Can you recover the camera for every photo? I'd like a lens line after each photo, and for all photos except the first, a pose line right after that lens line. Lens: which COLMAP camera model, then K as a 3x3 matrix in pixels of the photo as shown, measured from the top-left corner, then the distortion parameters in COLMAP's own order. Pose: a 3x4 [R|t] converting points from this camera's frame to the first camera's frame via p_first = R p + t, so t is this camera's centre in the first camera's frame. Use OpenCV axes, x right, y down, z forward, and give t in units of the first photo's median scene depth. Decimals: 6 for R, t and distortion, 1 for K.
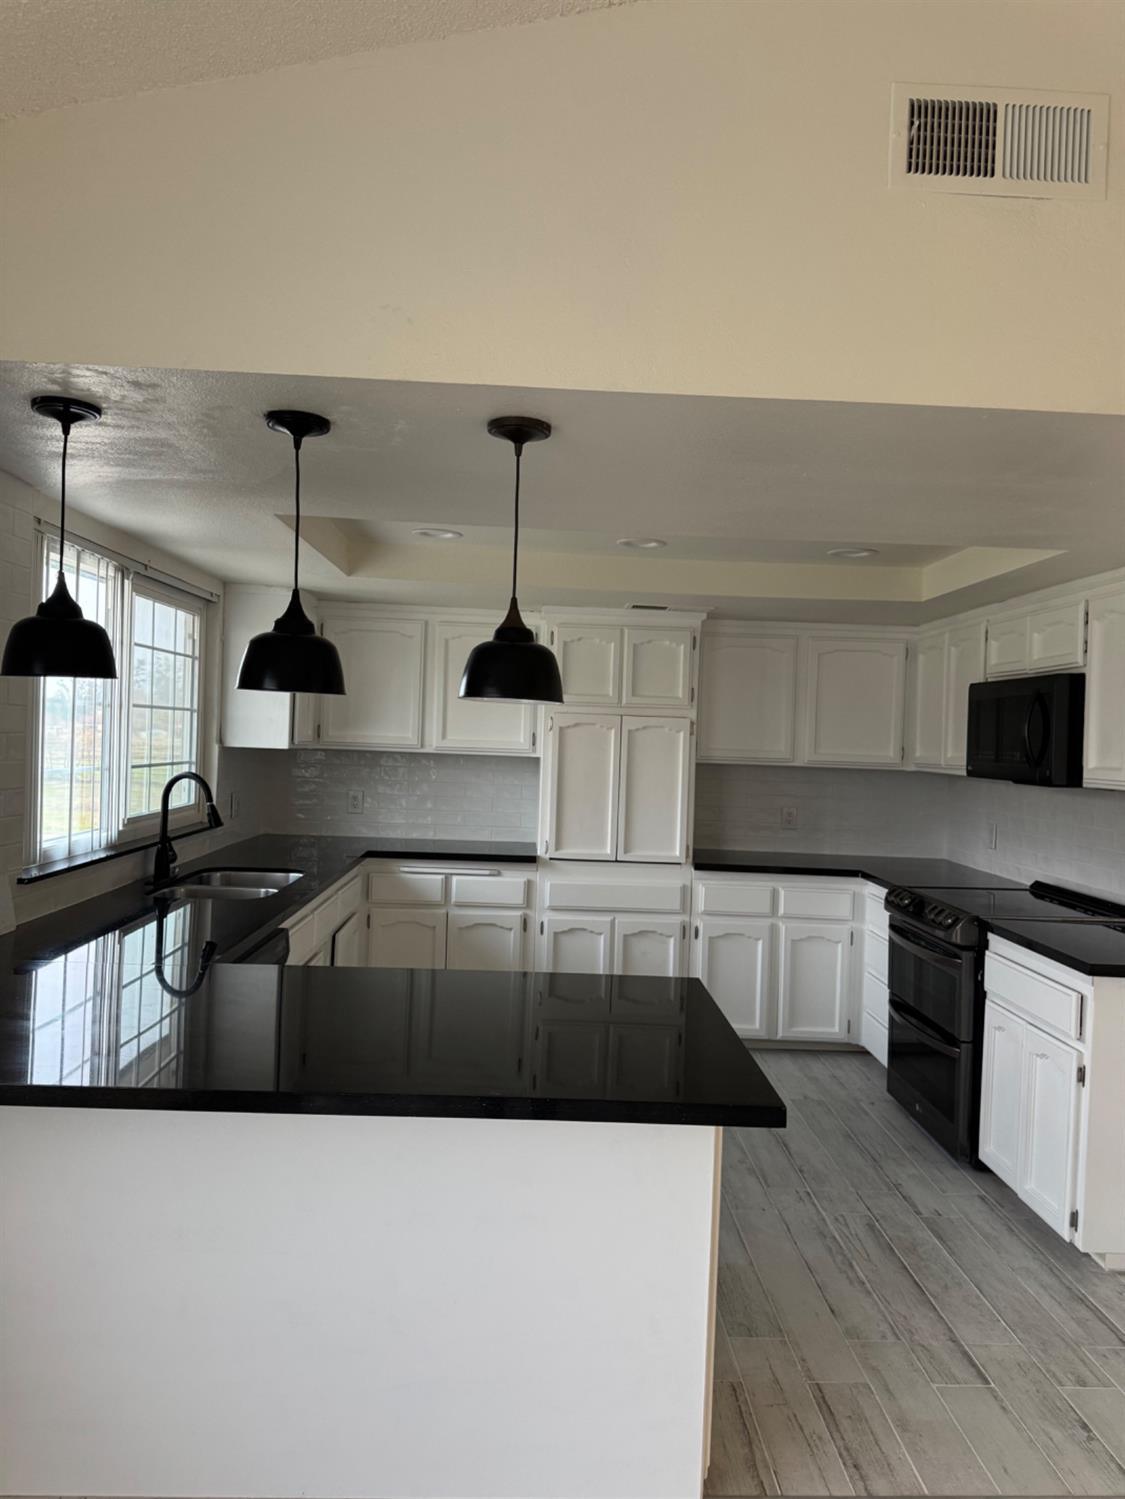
lens RADIAL K [[1035.3, 0, 562.5], [0, 1035.3, 749.5], [0, 0, 1]] dist [0.115396, -0.162607]
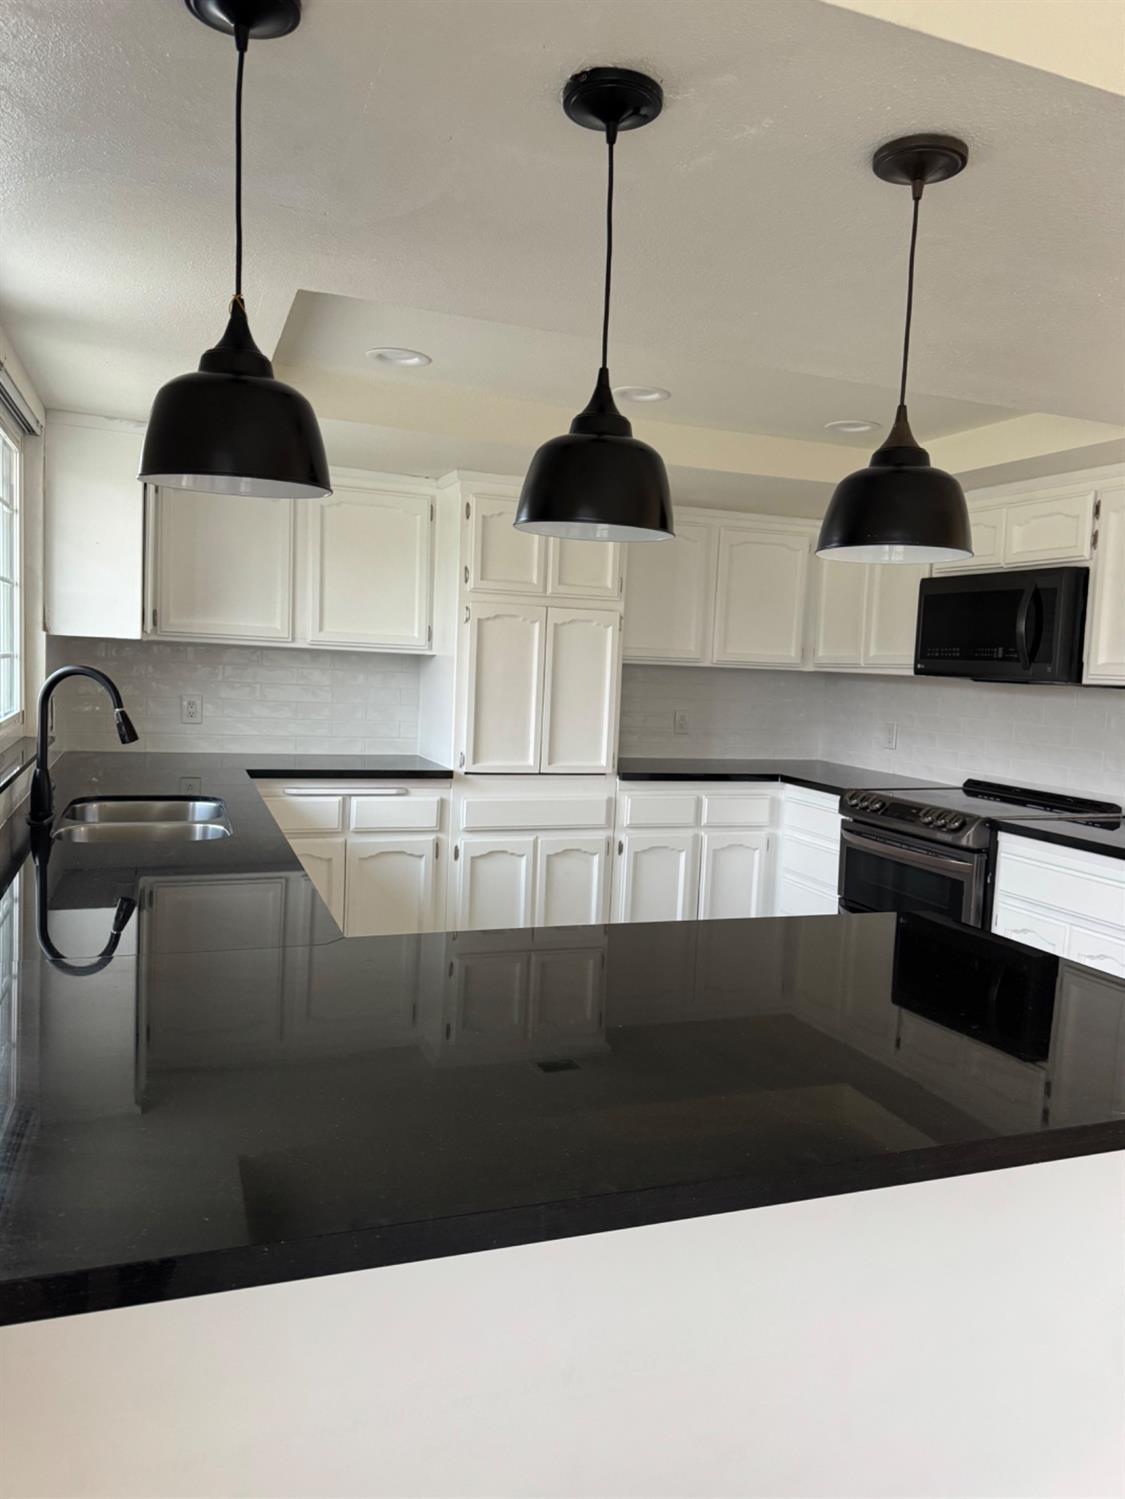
lens RADIAL K [[1035.3, 0, 562.5], [0, 1035.3, 749.5], [0, 0, 1]] dist [0.115396, -0.162607]
pose [[0.944314, -0.022840, 0.328251, -0.218130], [-0.006193, 0.996178, 0.087132, 0.010459], [-0.328986, -0.084313, 0.940563, 0.167228]]
